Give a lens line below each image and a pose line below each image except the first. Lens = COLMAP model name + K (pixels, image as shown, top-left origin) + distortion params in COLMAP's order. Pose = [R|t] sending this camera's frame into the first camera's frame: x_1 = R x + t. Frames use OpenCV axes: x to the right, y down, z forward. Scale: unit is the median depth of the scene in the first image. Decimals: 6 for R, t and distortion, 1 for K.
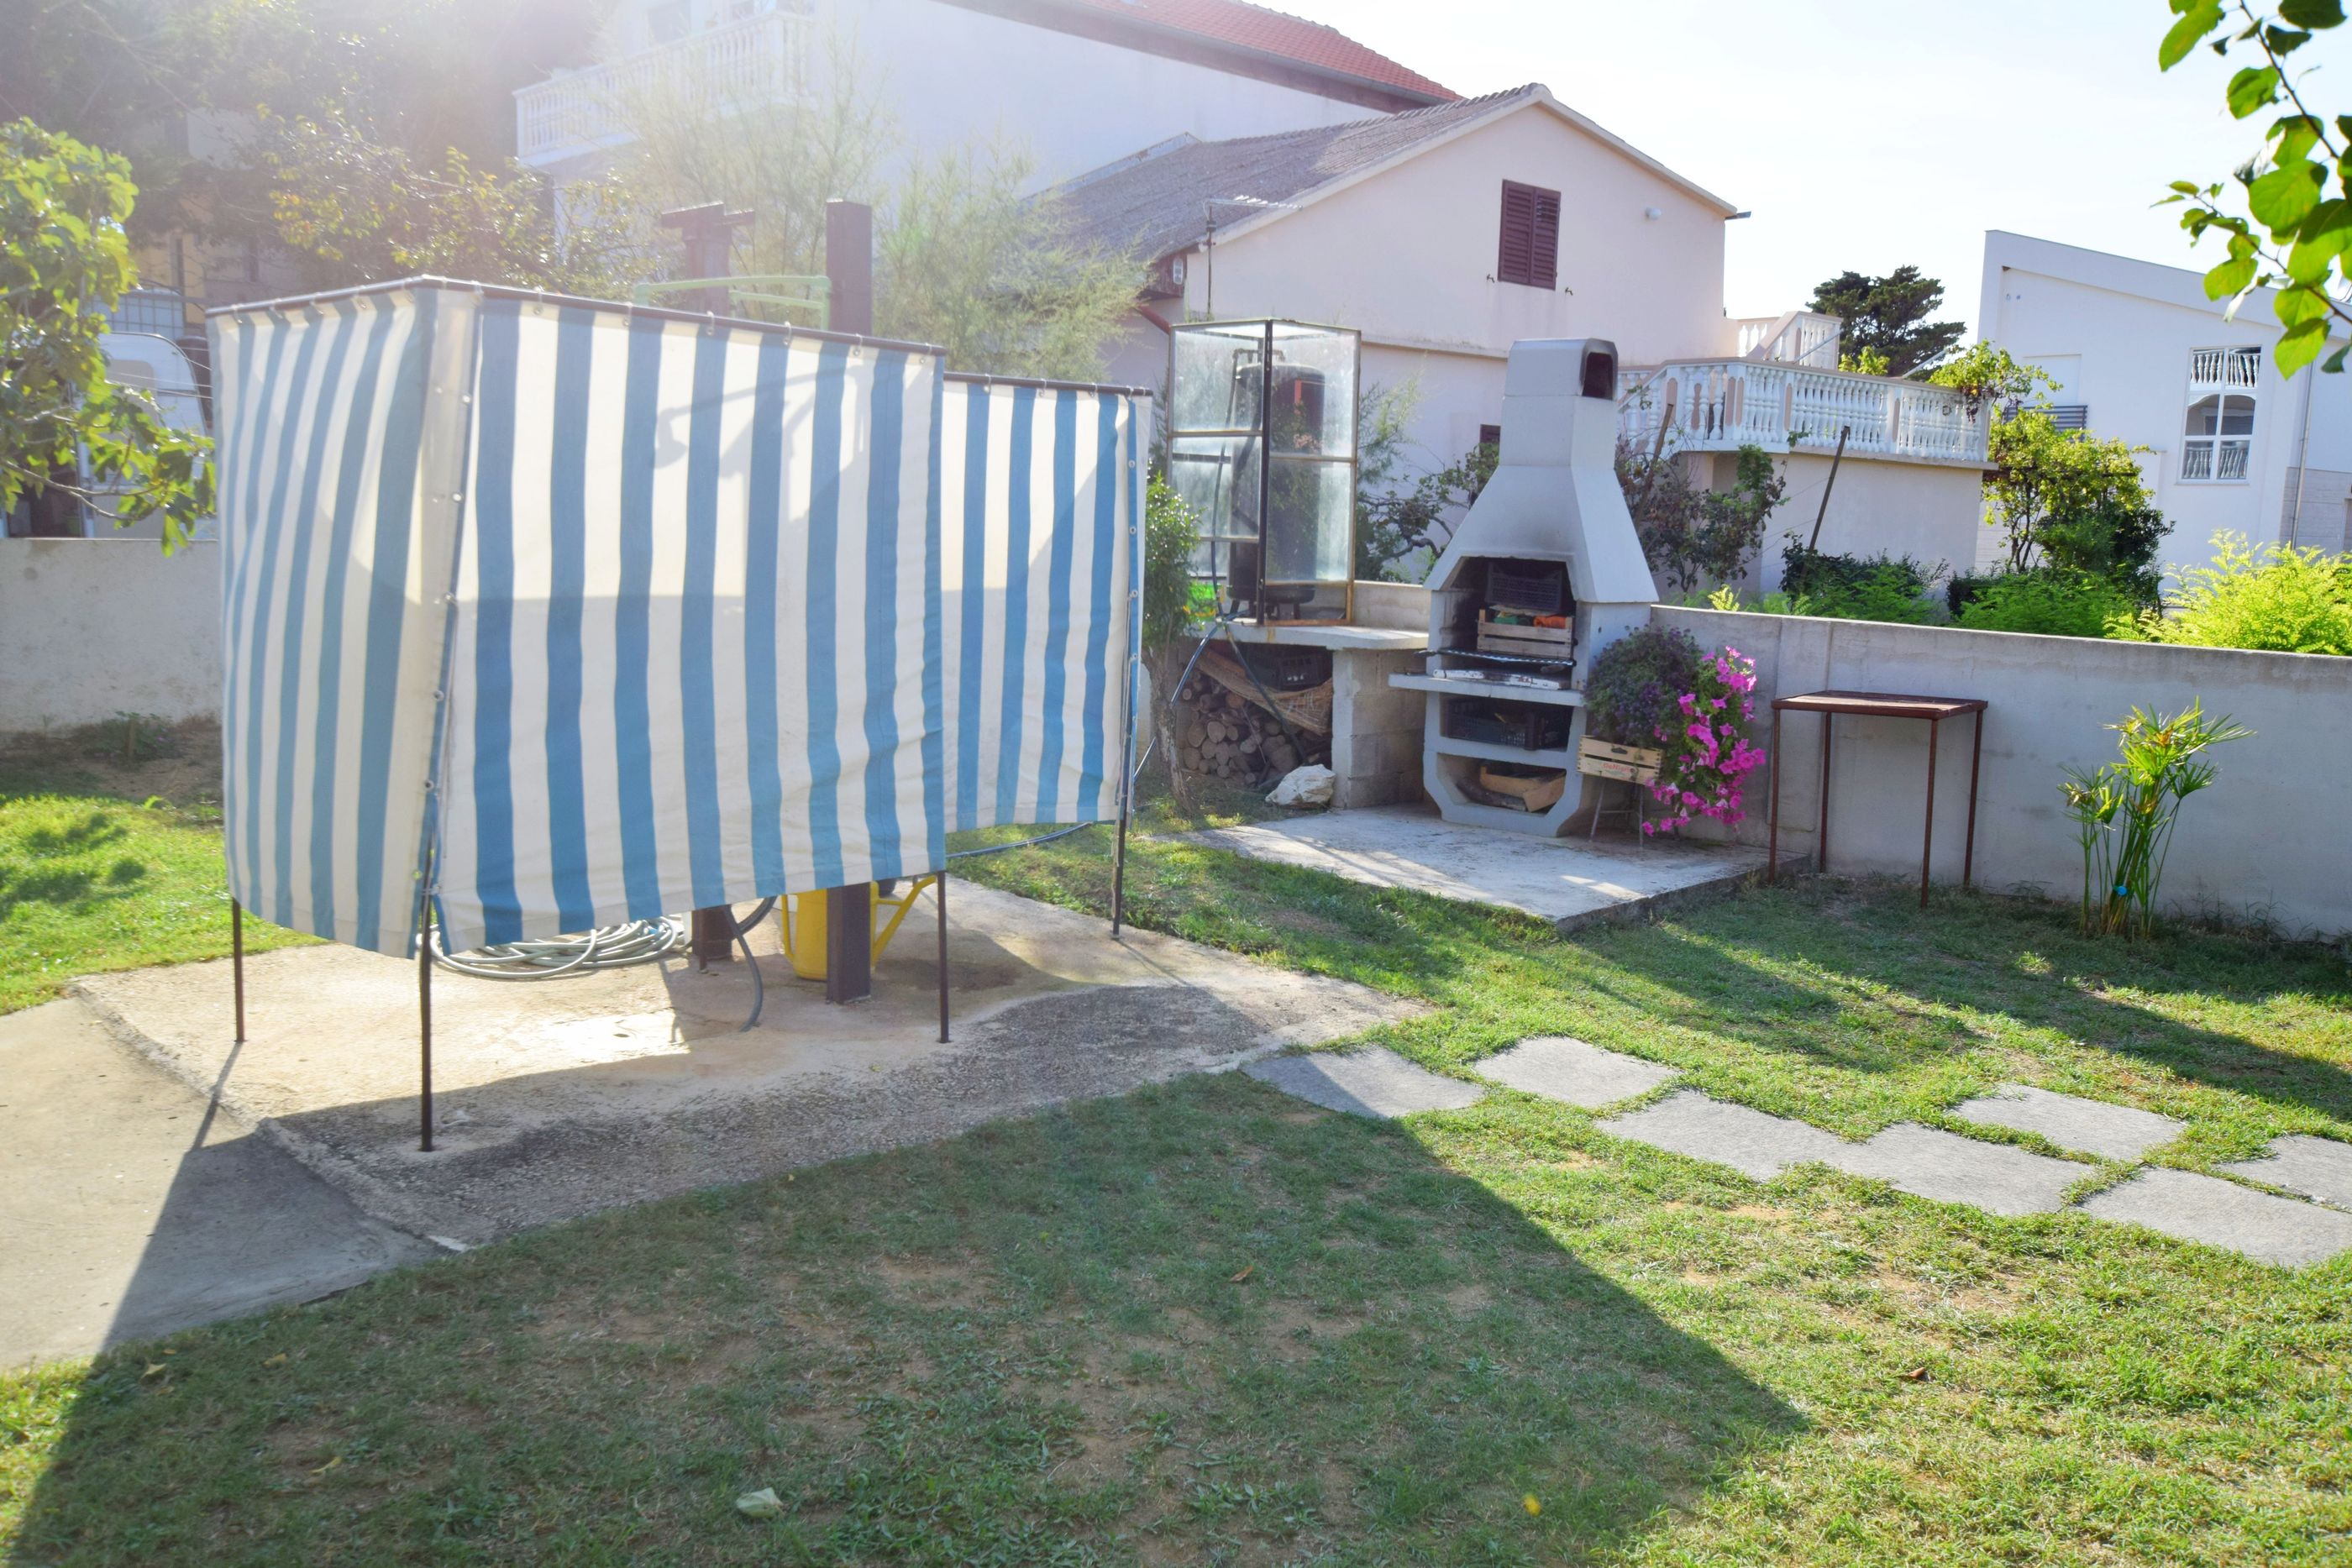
lens RADIAL K [[1947.0, 0, 1180.3], [0, 1947.0, 788.7], [0, 0, 1]] dist [-0.006594, 0.074002]
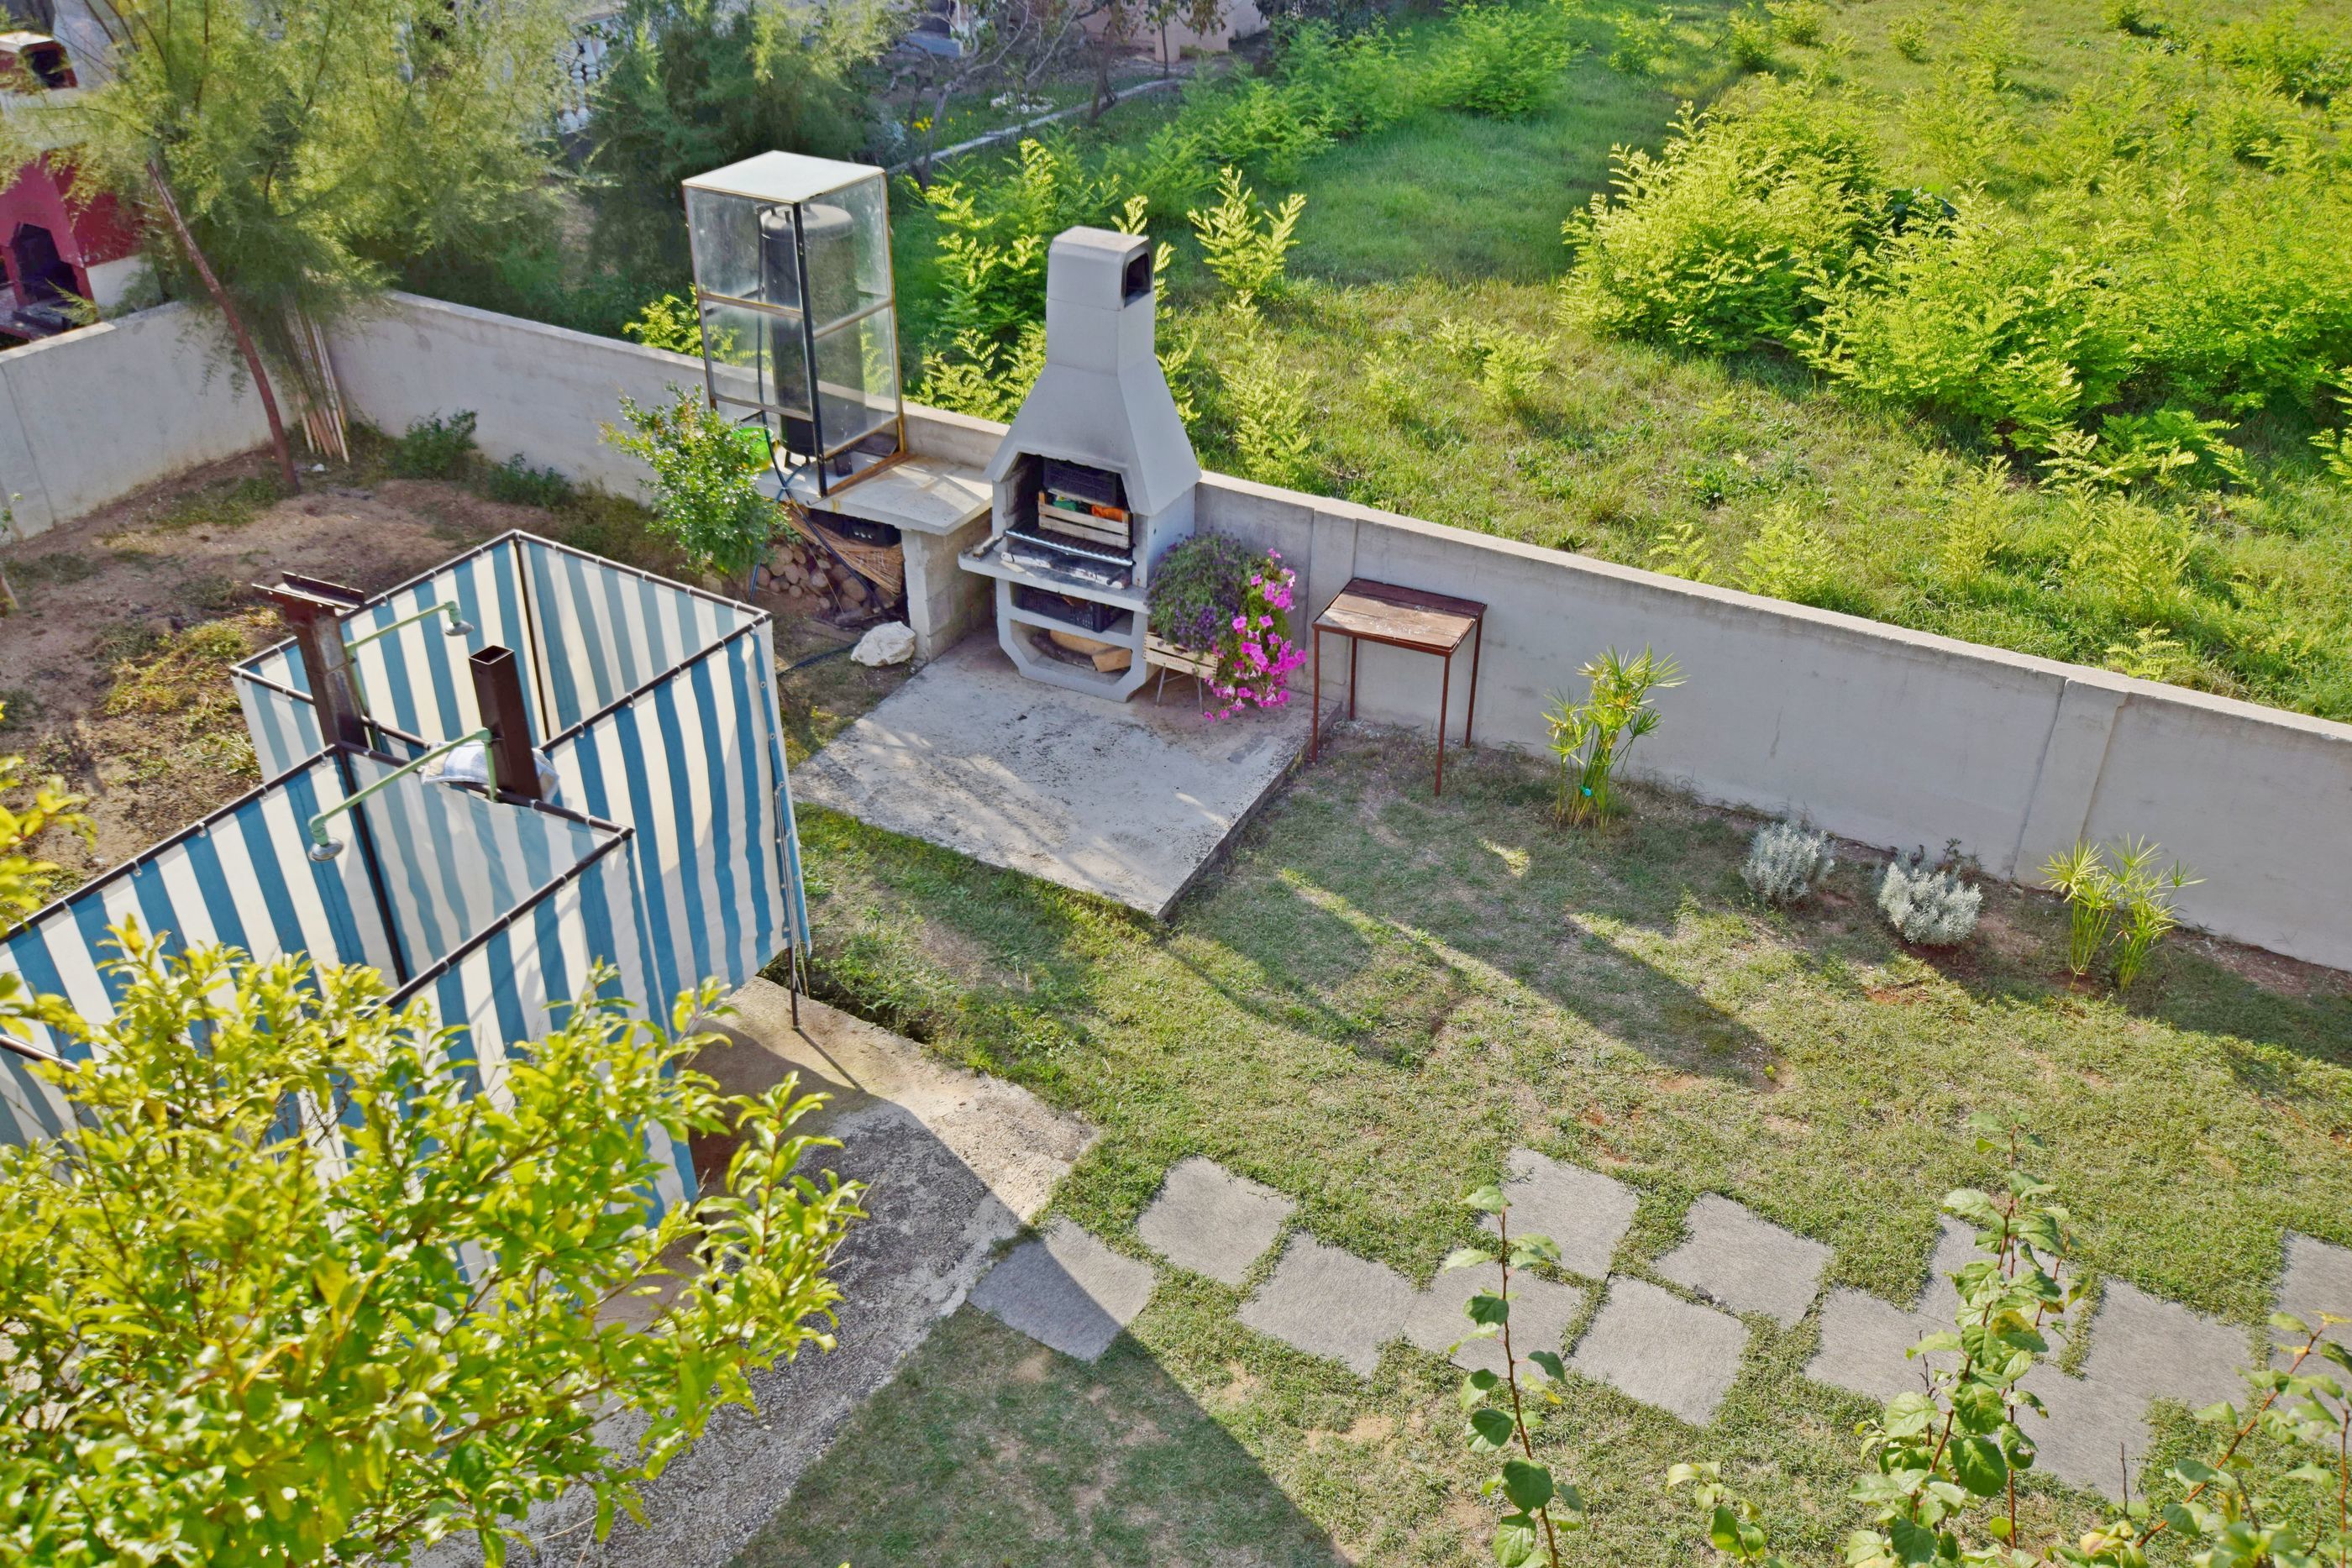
lens RADIAL K [[1947.0, 0, 1180.3], [0, 1947.0, 788.7], [0, 0, 1]] dist [-0.006594, 0.074002]
pose [[0.959435, -0.163066, 0.229988, -0.043610], [0.051935, 0.904023, 0.424317, -0.406424], [-0.277106, -0.395160, 0.875820, -0.012503]]
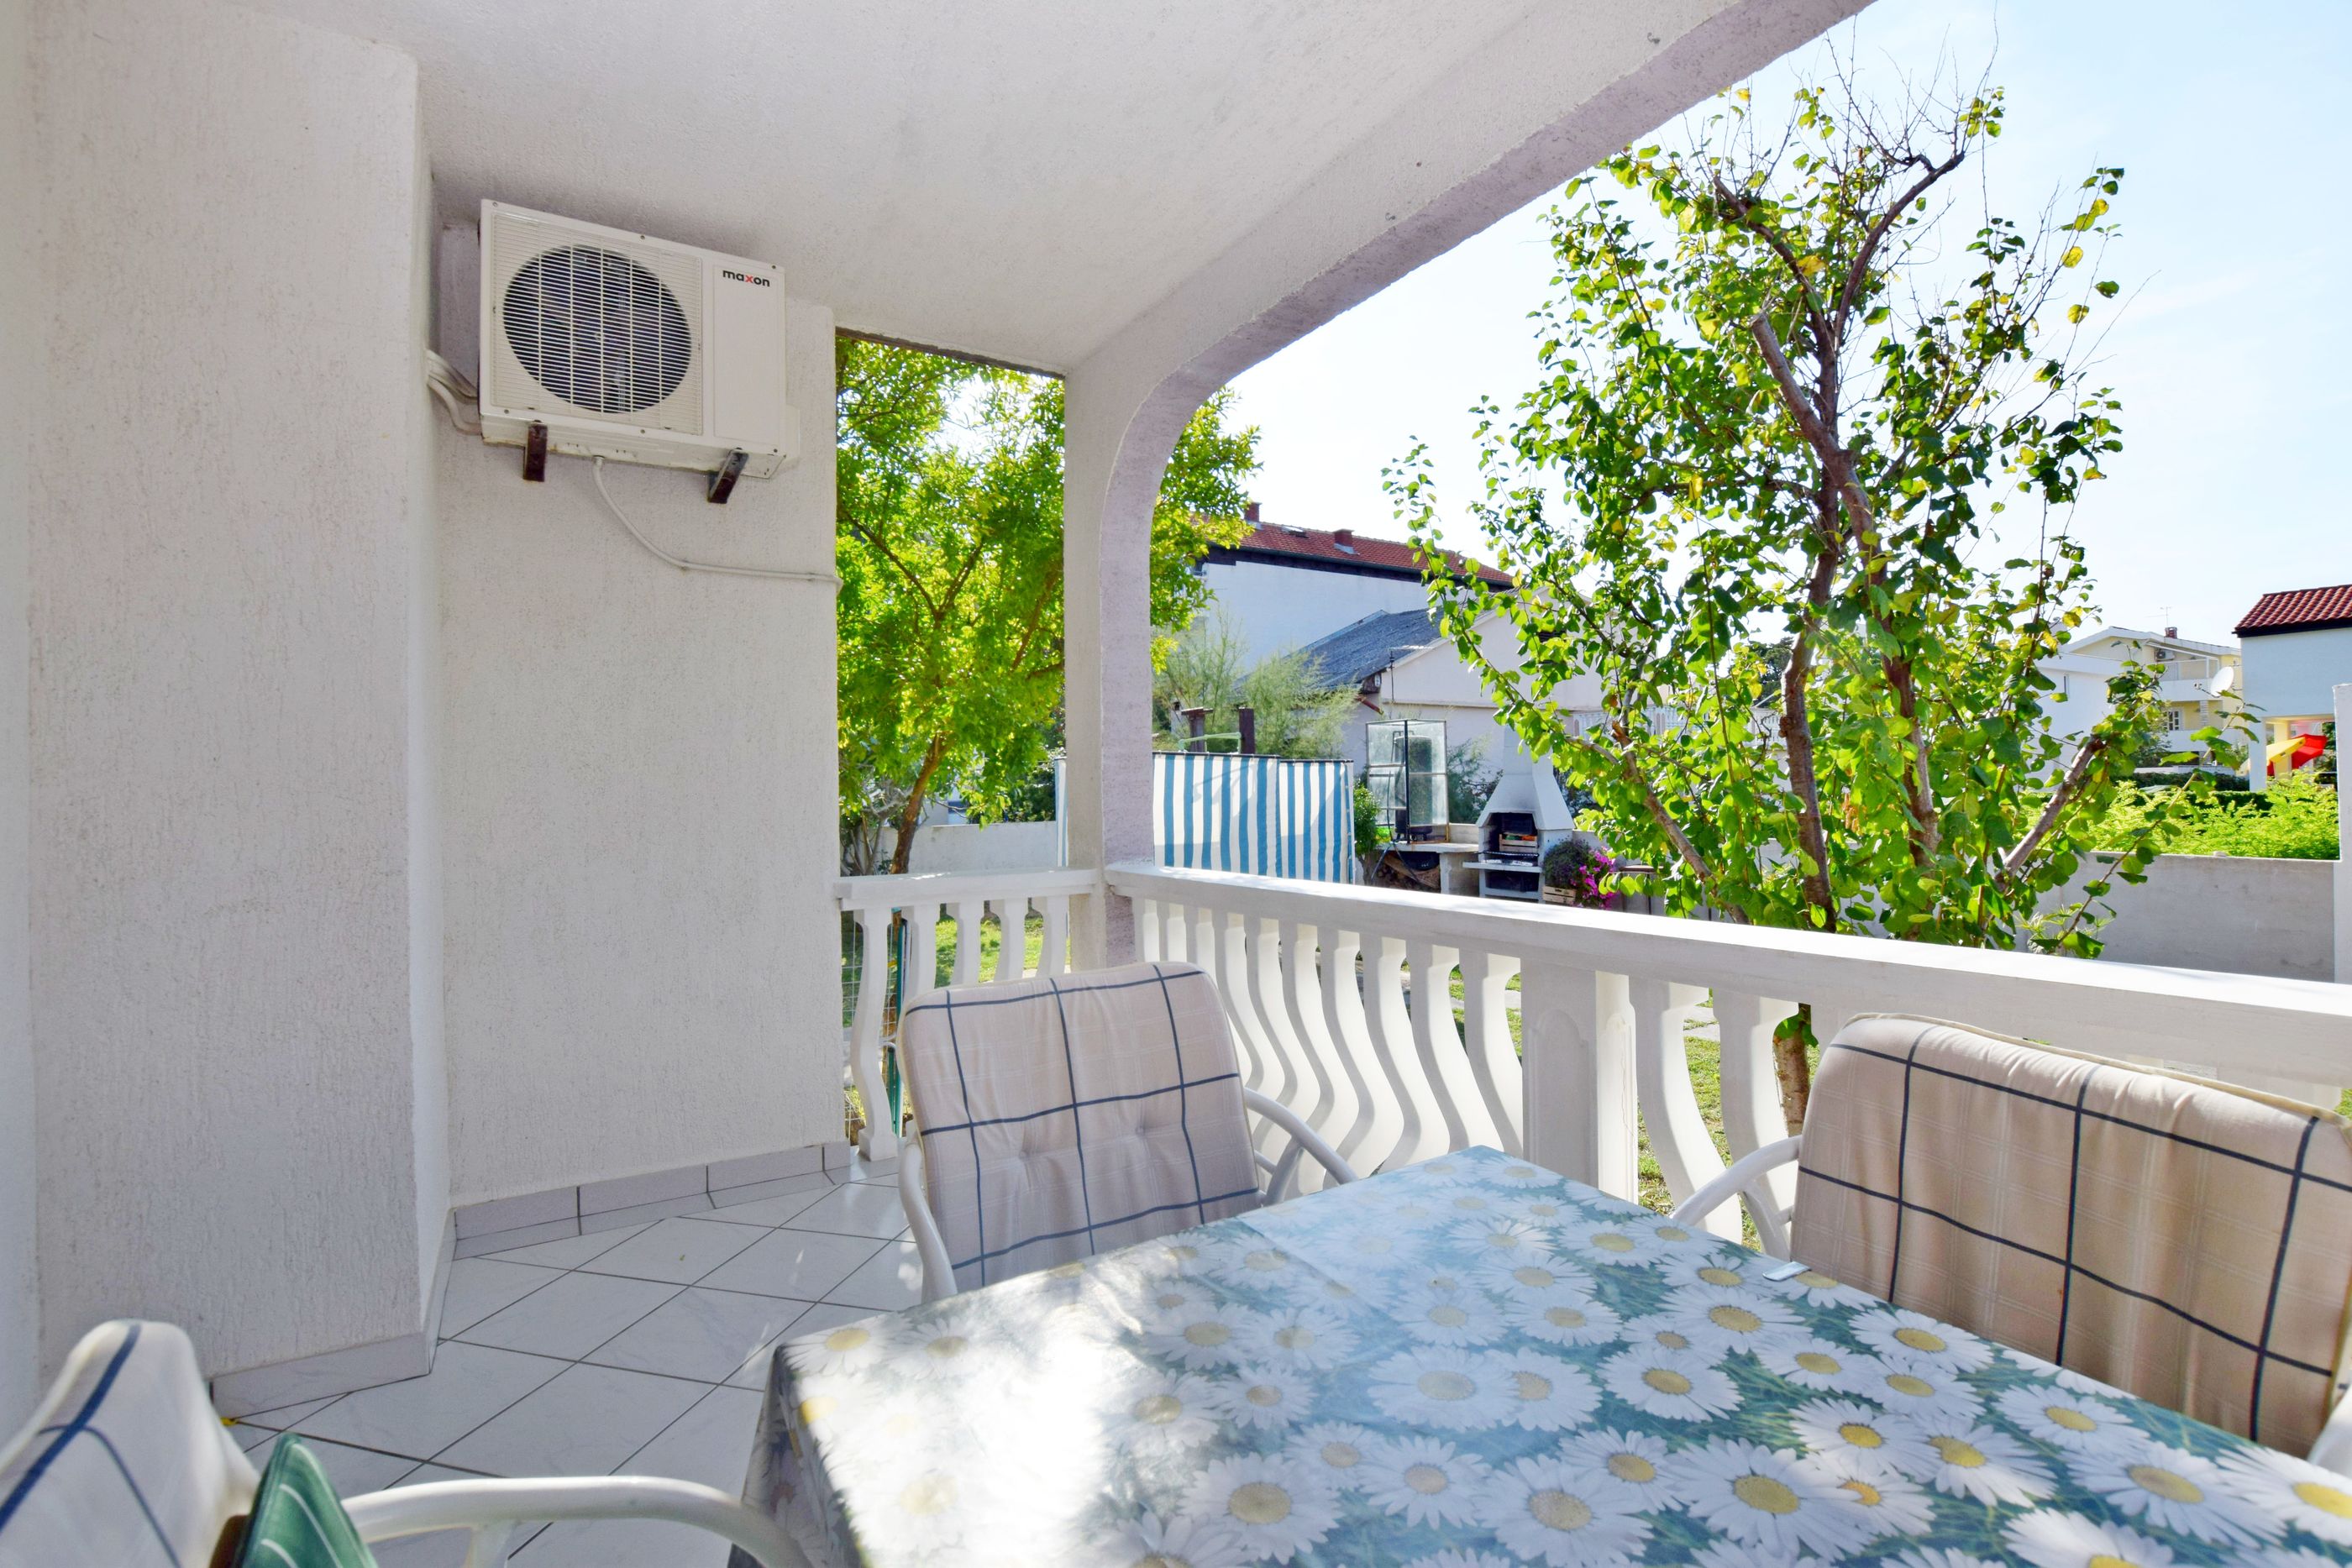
lens RADIAL K [[1046.2, 0, 1169.2], [0, 1046.2, 777.0], [0, 0, 1]] dist [-0.033679, 0.004902]
pose [[0.976391, -0.045790, -0.211102, 0.031291], [0.013234, 0.988119, -0.153123, 0.031463], [0.215605, 0.146714, 0.965396, -0.360035]]
